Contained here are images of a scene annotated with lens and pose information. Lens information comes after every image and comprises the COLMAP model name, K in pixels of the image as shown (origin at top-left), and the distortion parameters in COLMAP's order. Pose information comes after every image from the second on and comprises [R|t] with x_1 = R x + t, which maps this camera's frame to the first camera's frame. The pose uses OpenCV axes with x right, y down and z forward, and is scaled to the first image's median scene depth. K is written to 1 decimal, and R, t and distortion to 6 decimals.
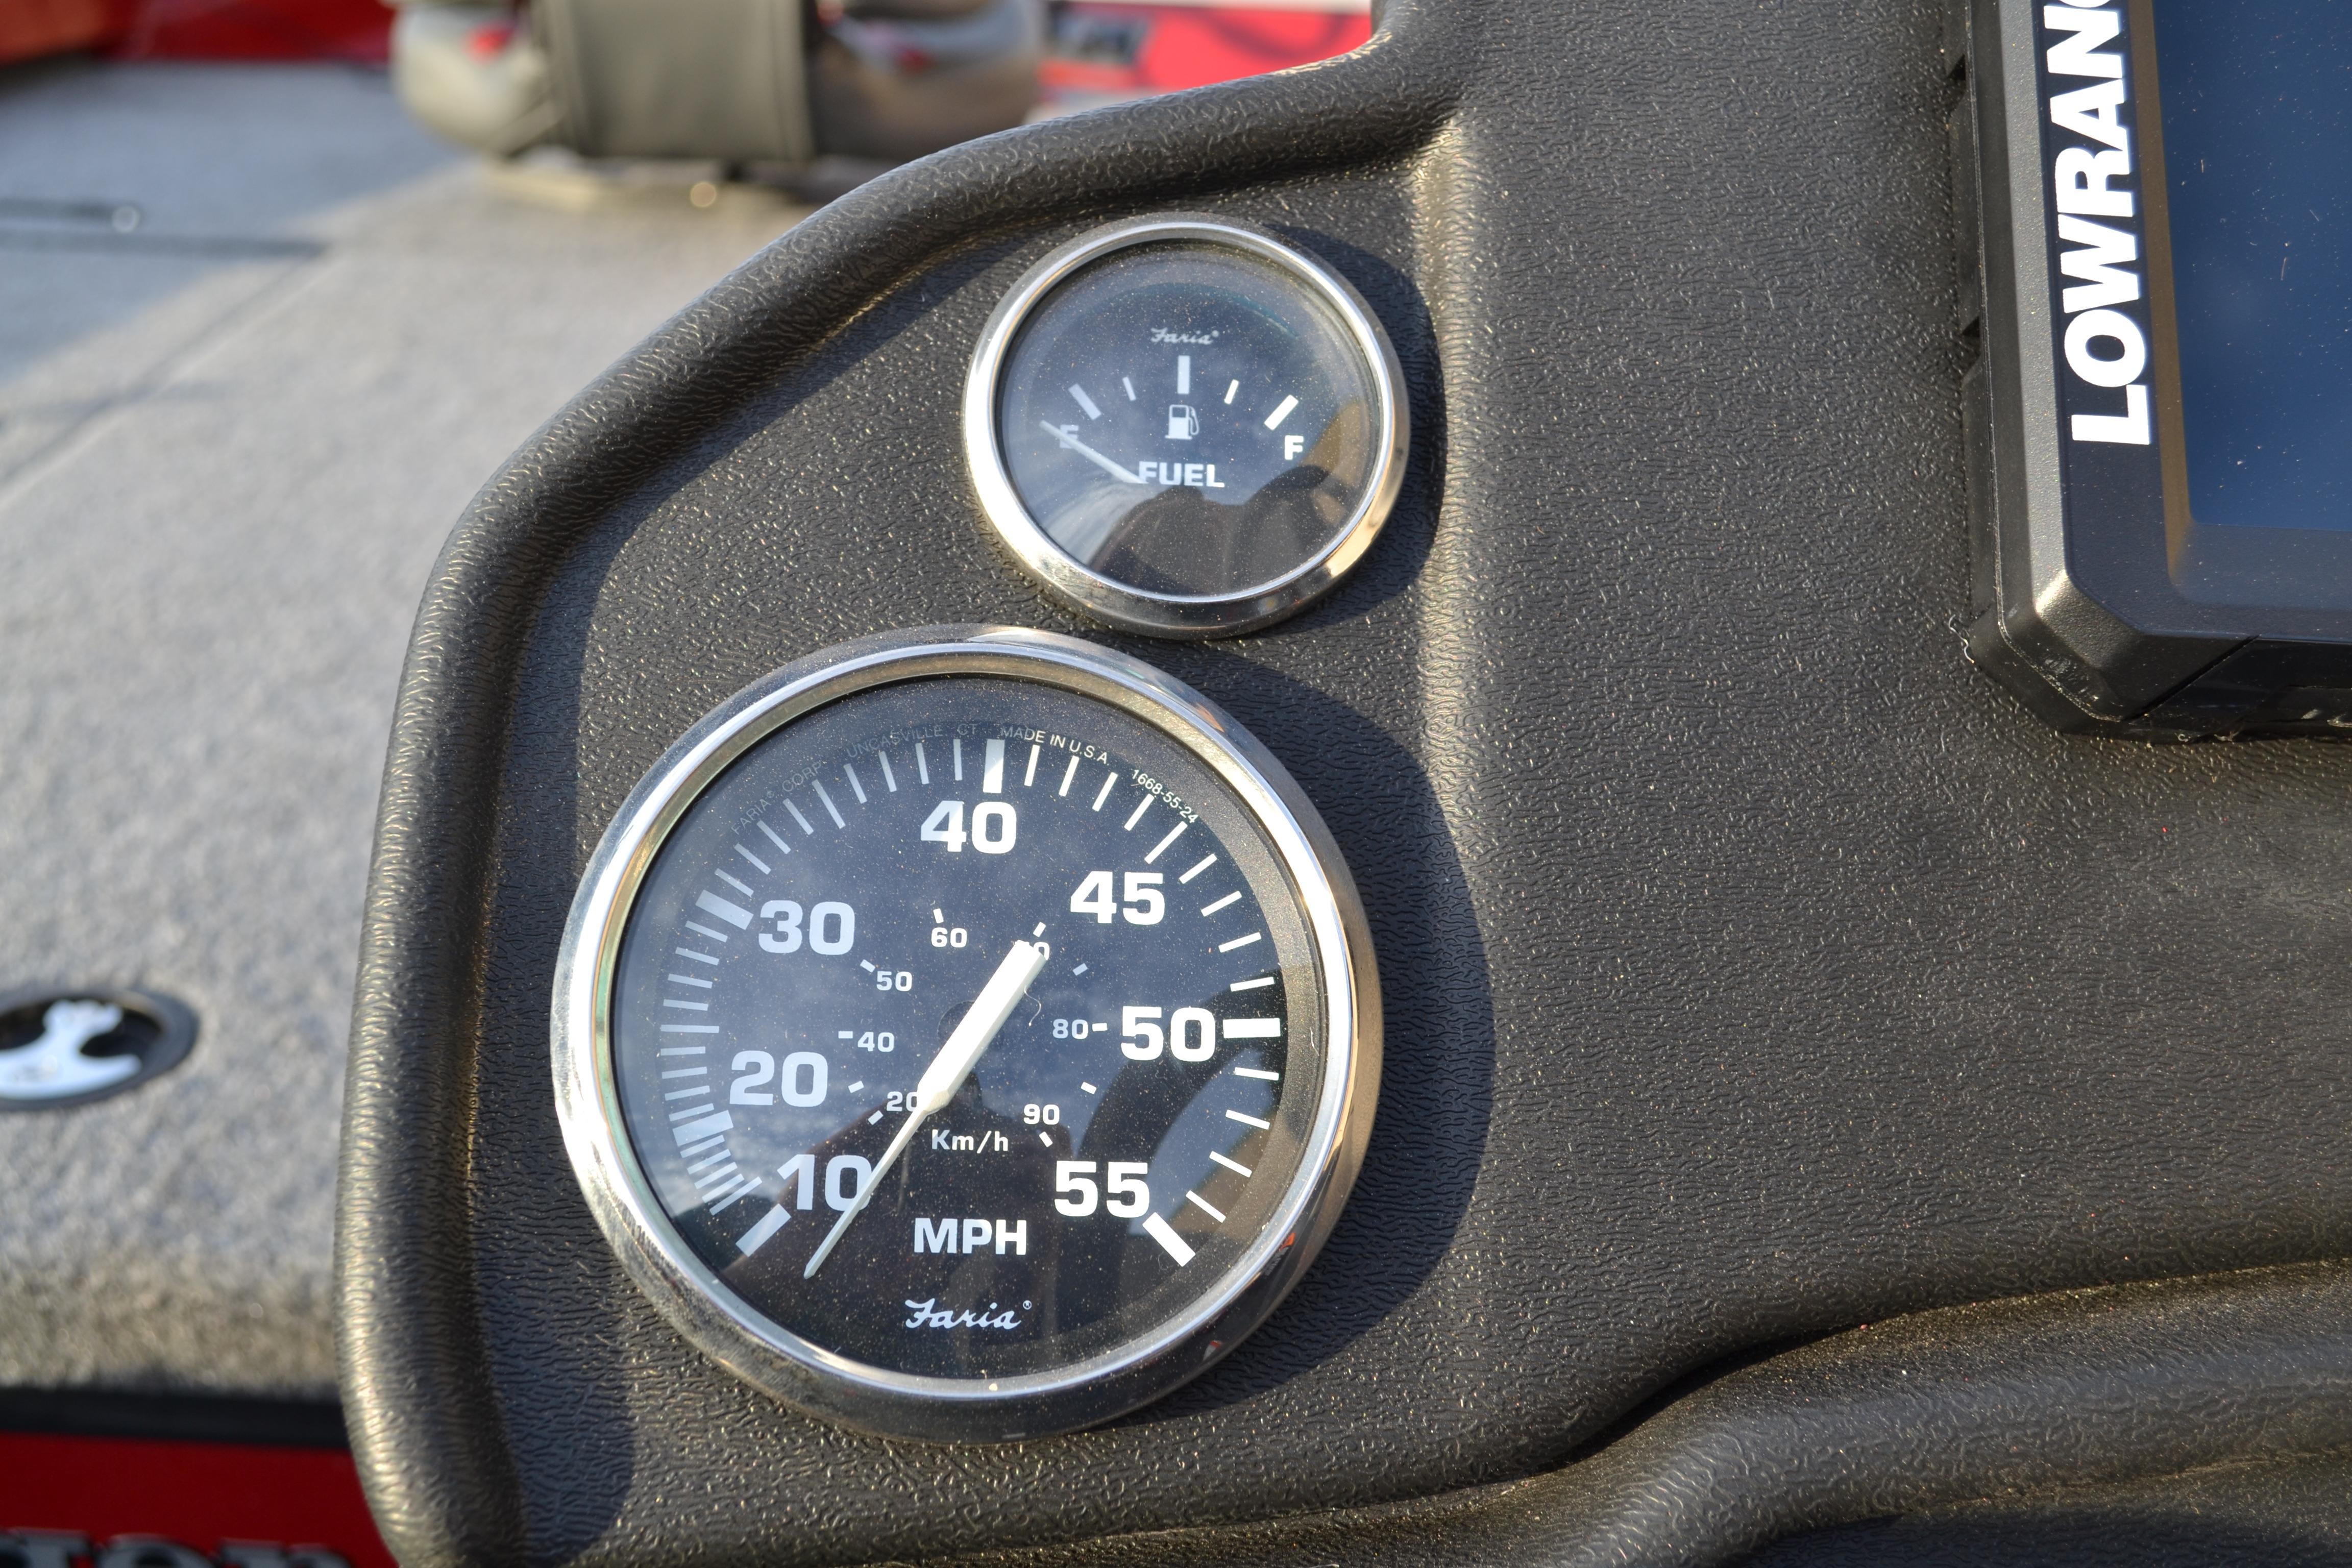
lens RADIAL K [[2382.0, 0, 1176.0], [0, 2382.0, 784.0], [0, 0, 1]] dist [-0.077322, 0.034075]
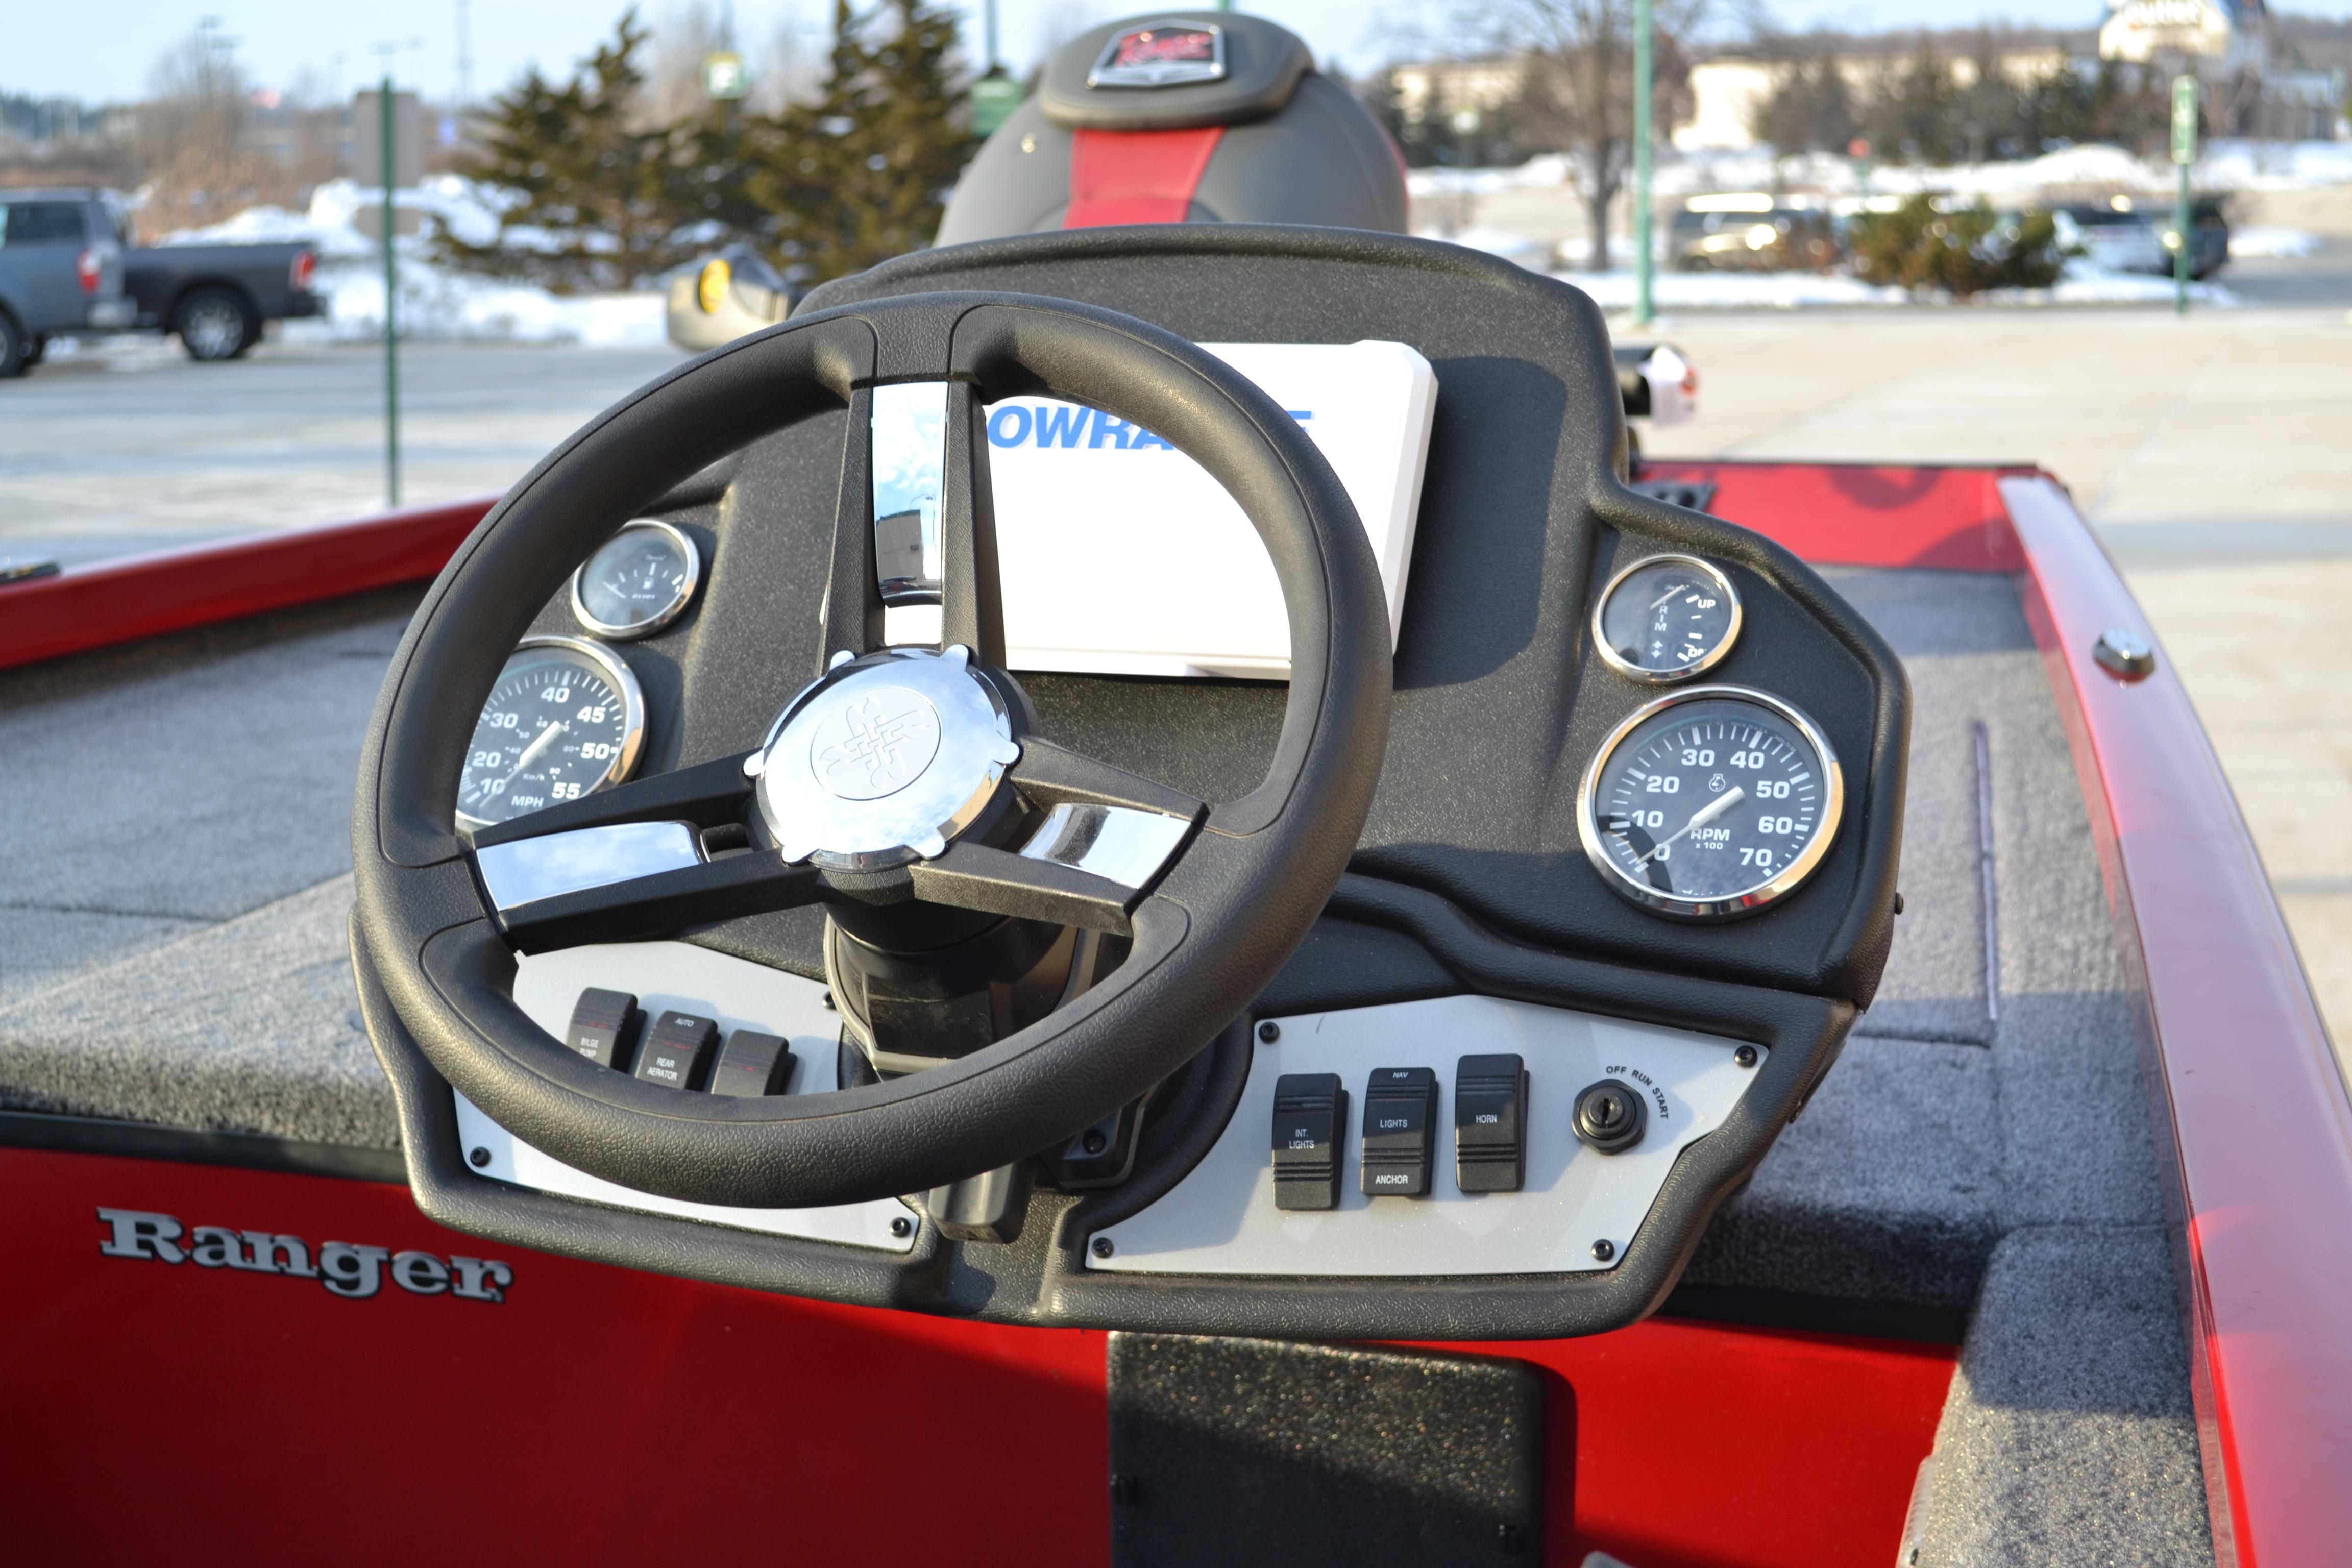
lens RADIAL K [[3341.1, 0, 1176.0], [0, 3341.1, 784.0], [0, 0, 1]] dist [-0.016025, -0.114973]
pose [[0.941836, 0.002798, -0.336061, 2.256025], [-0.076214, 0.975691, -0.205472, 1.013095], [0.327317, 0.219133, 0.919154, -2.924595]]
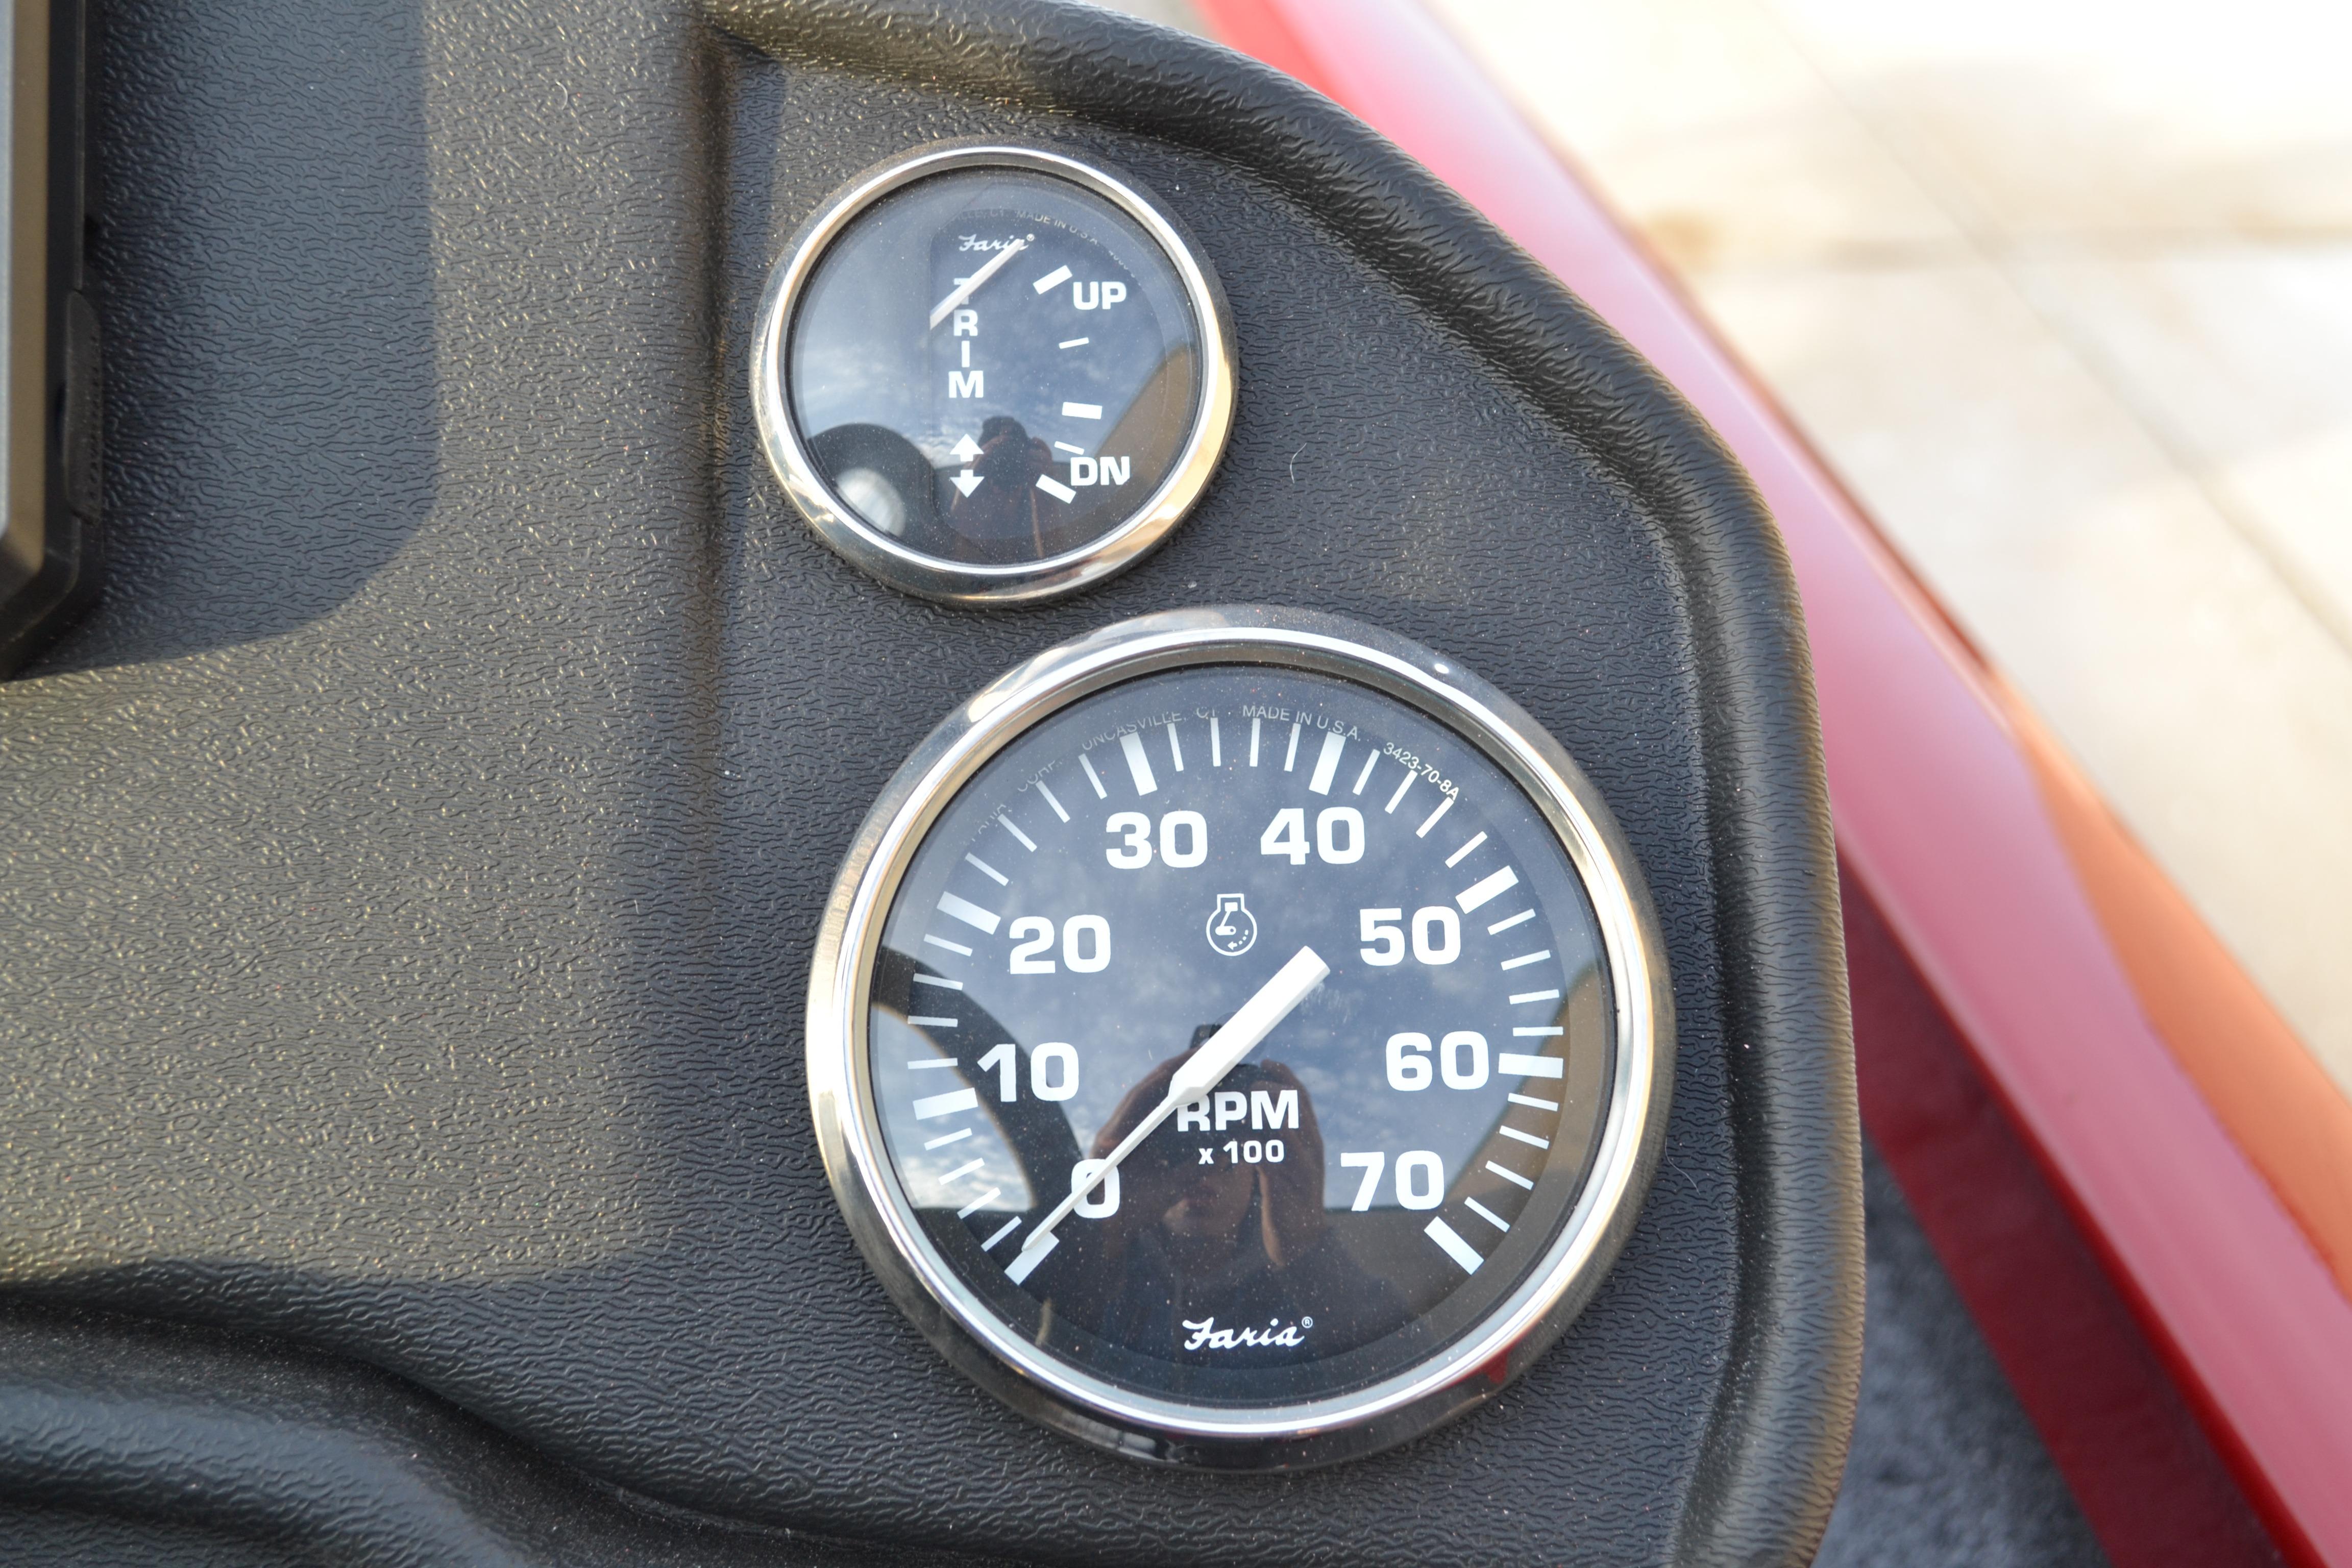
lens RADIAL K [[2927.8, 0, 1176.0], [0, 2927.8, 784.0], [0, 0, 1]] dist [-0.047825, 0.003137]
pose [[0.998069, -0.062111, -0.000545, 1.492239], [0.061799, 0.992106, 0.109113, -0.052854], [-0.006237, -0.108936, 0.994029, -0.078511]]
